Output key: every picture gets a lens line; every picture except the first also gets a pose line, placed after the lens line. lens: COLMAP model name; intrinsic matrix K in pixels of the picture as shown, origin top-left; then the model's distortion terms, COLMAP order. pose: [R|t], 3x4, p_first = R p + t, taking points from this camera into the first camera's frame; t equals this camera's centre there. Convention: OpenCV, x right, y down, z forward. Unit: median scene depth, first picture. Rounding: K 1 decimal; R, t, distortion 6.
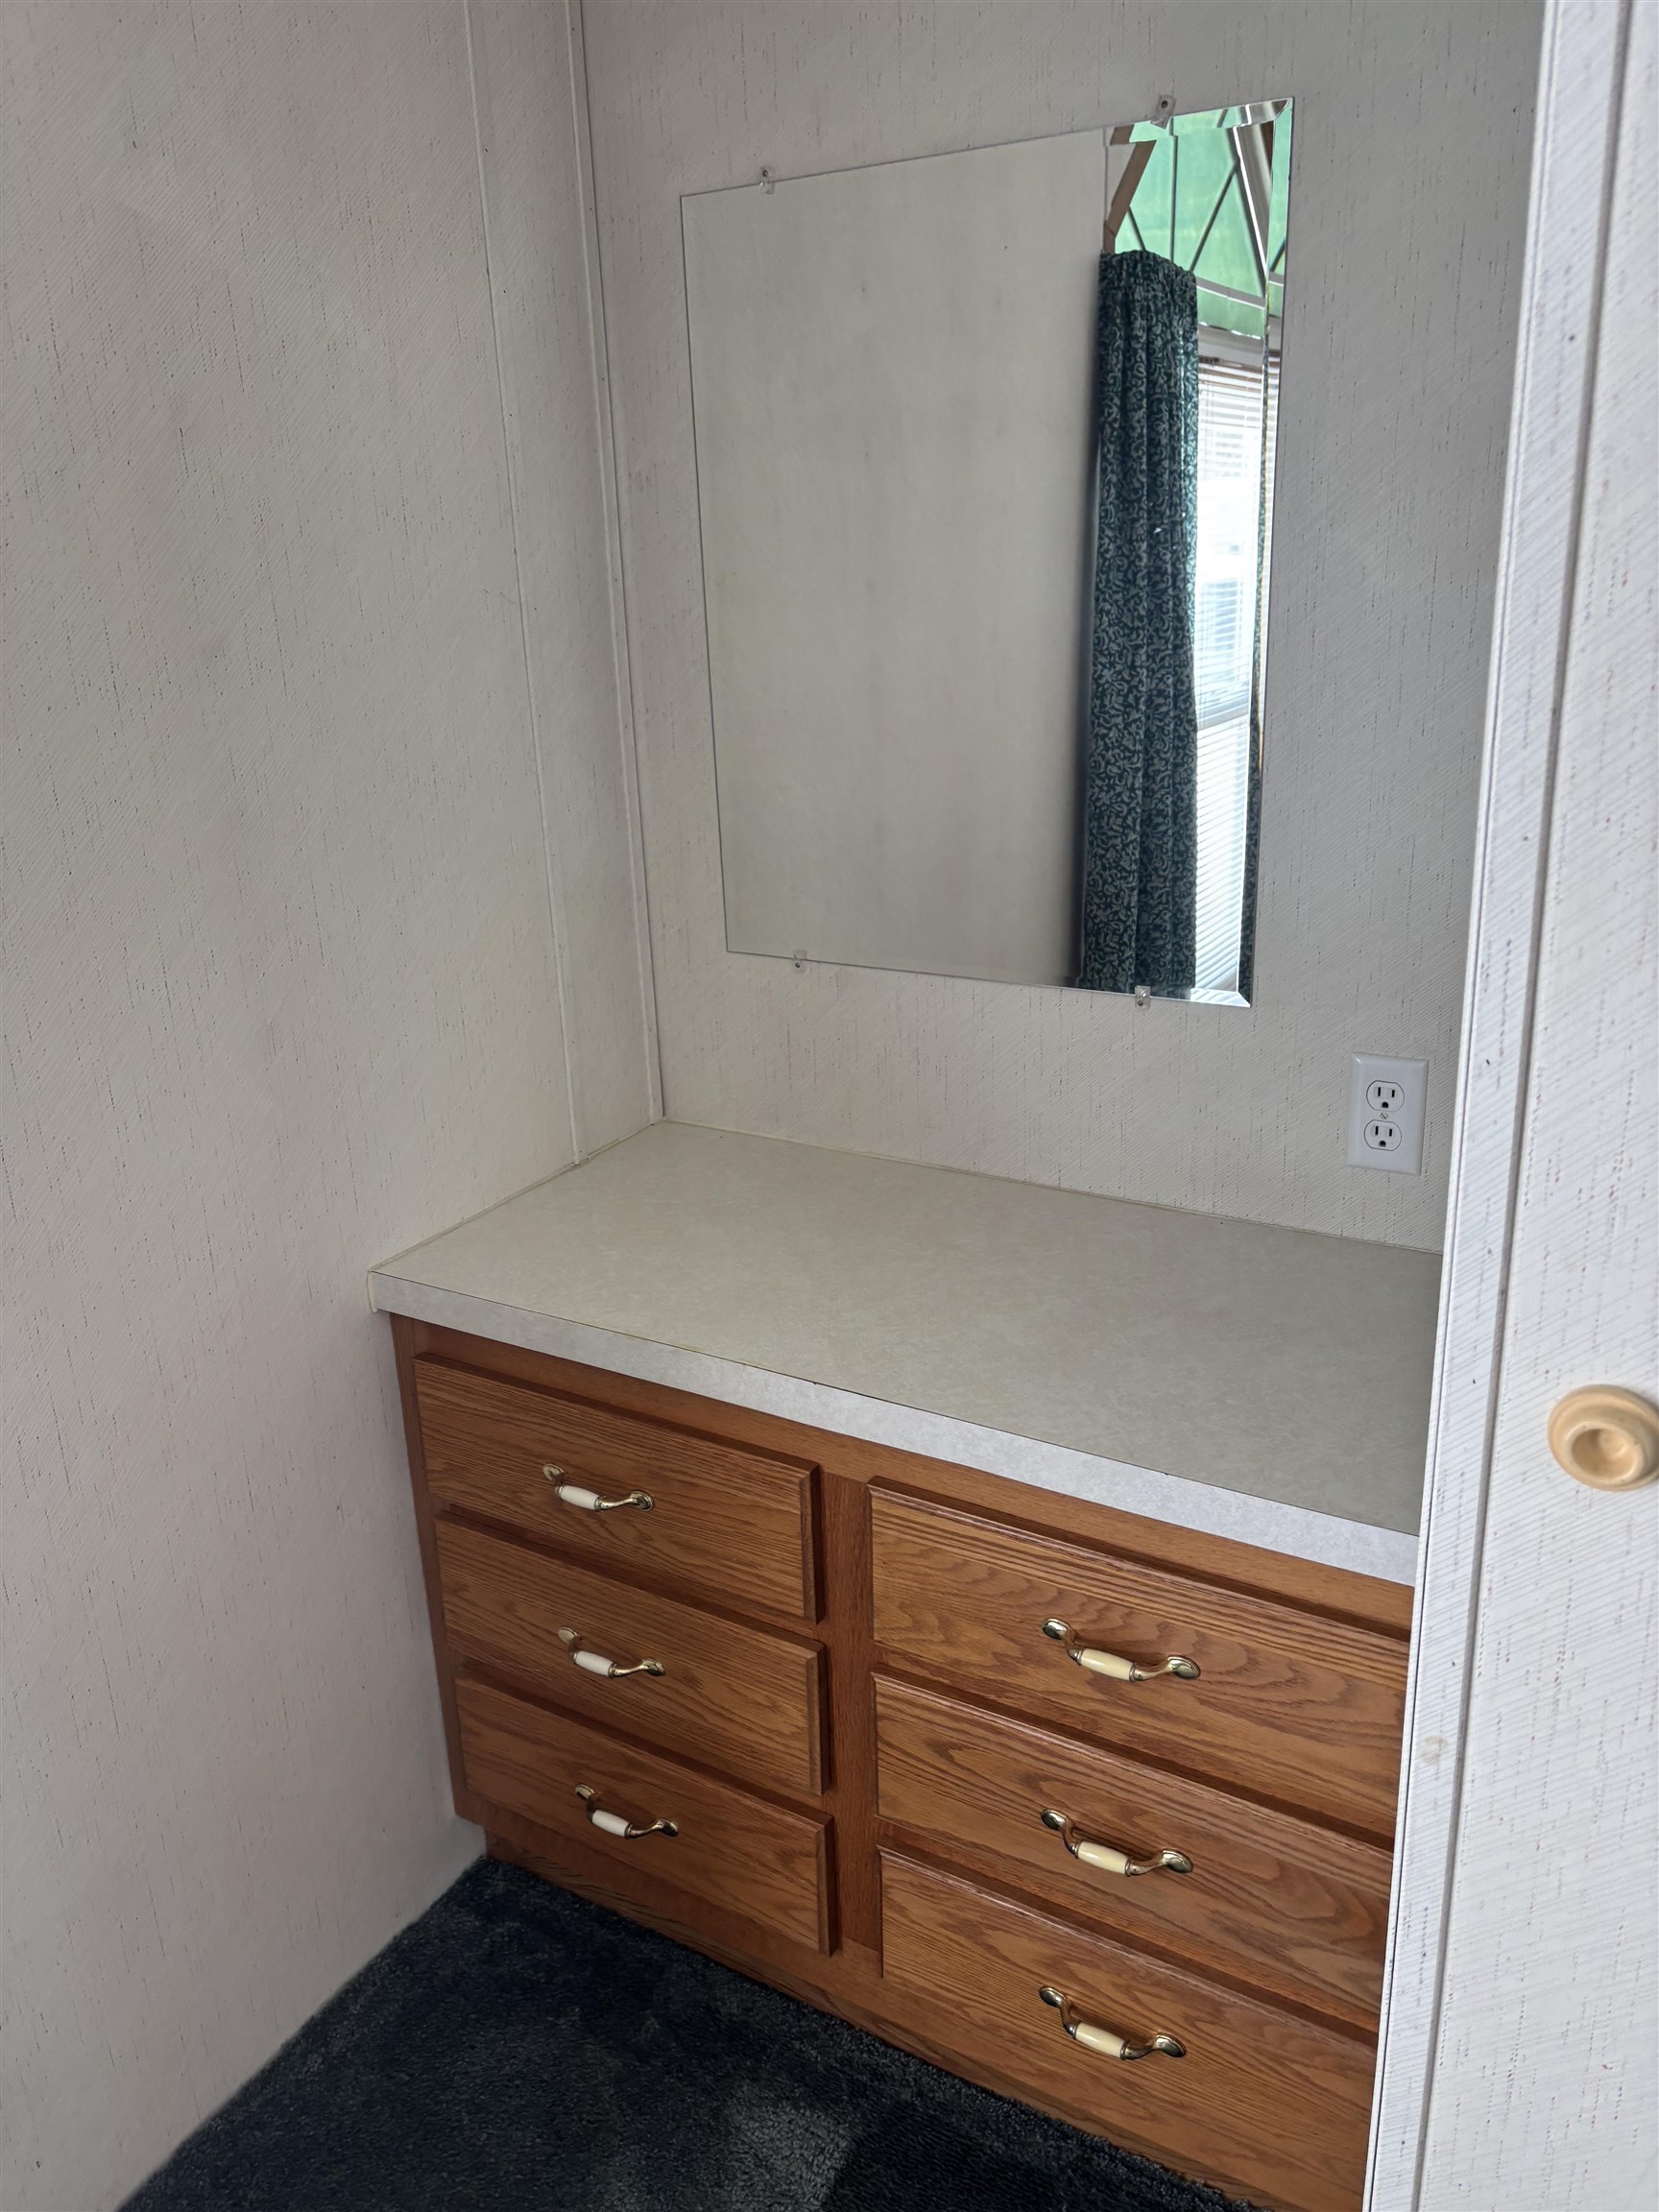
lens RADIAL K [[1660.0, 0, 826.6], [0, 1660.0, 1102.4], [0, 0, 1]] dist [0.039510, -0.033466]
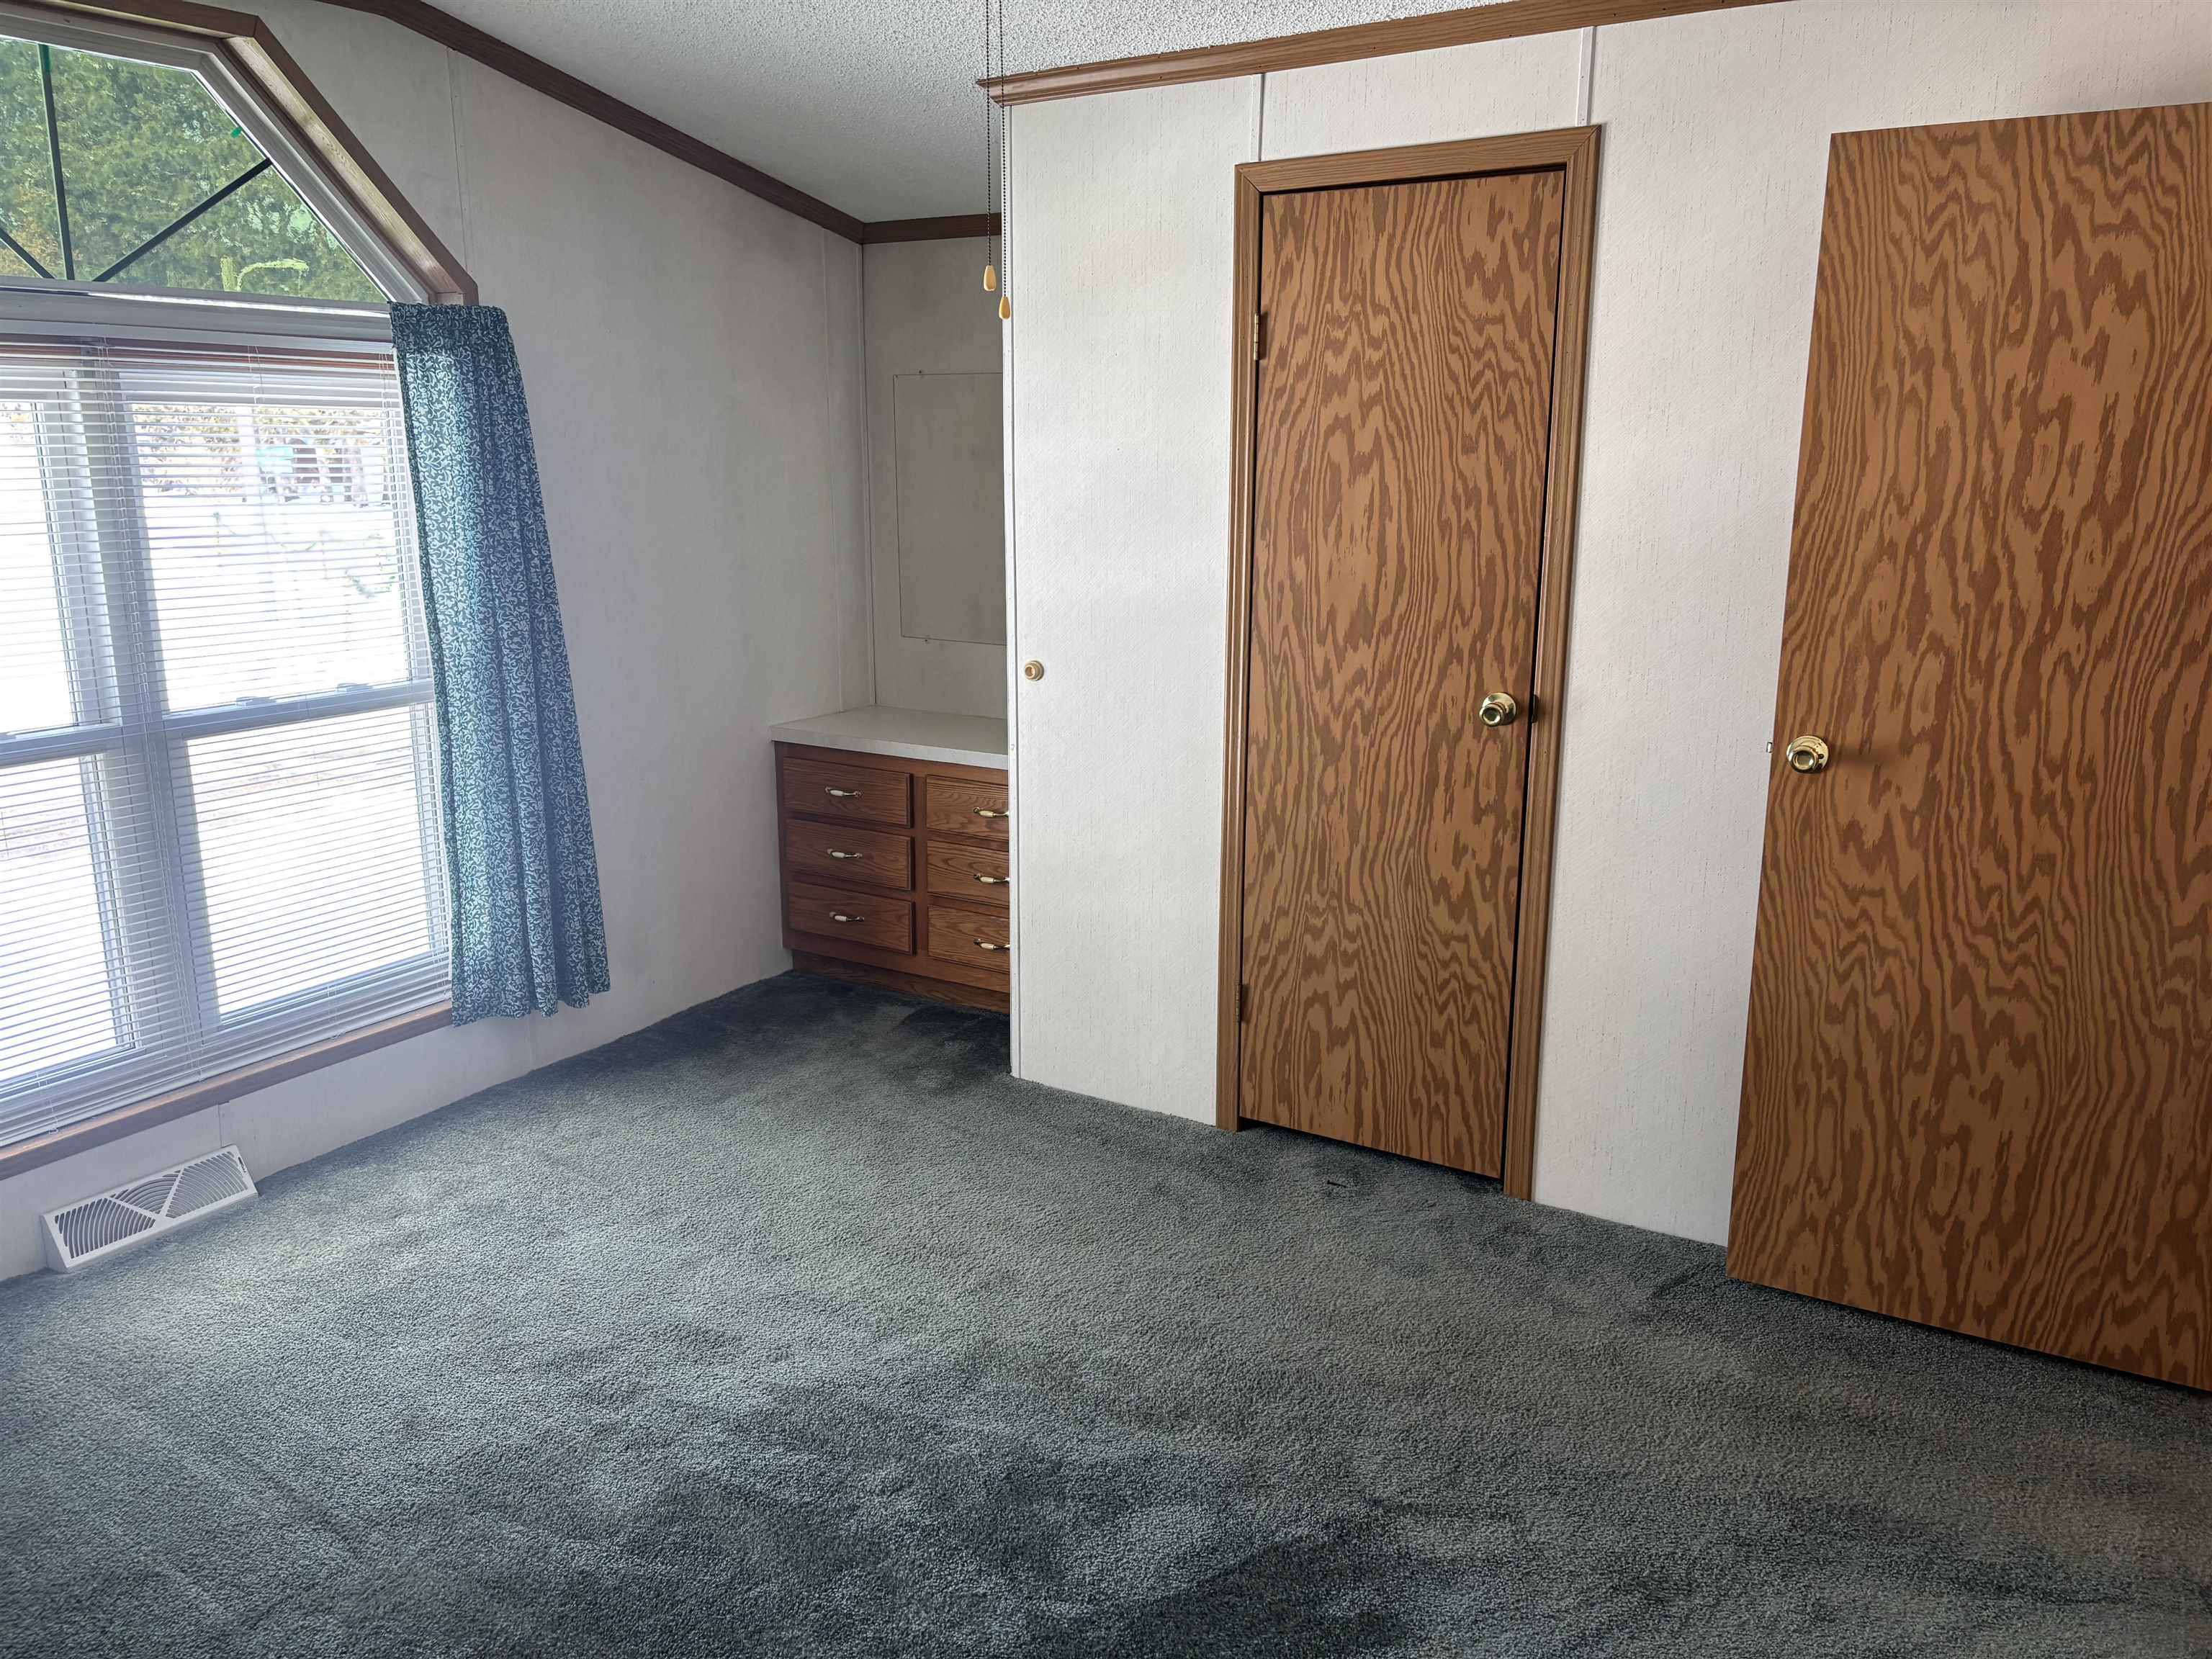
lens RADIAL K [[1660.0, 0, 1109.6], [0, 1660.0, 833.1], [0, 0, 1]] dist [0.039510, -0.033466]
pose [[0.999106, 0.041039, 0.010176, 0.325076], [-0.039841, 0.994341, -0.098479, 0.593432], [-0.014160, 0.097986, 0.995087, -2.041235]]
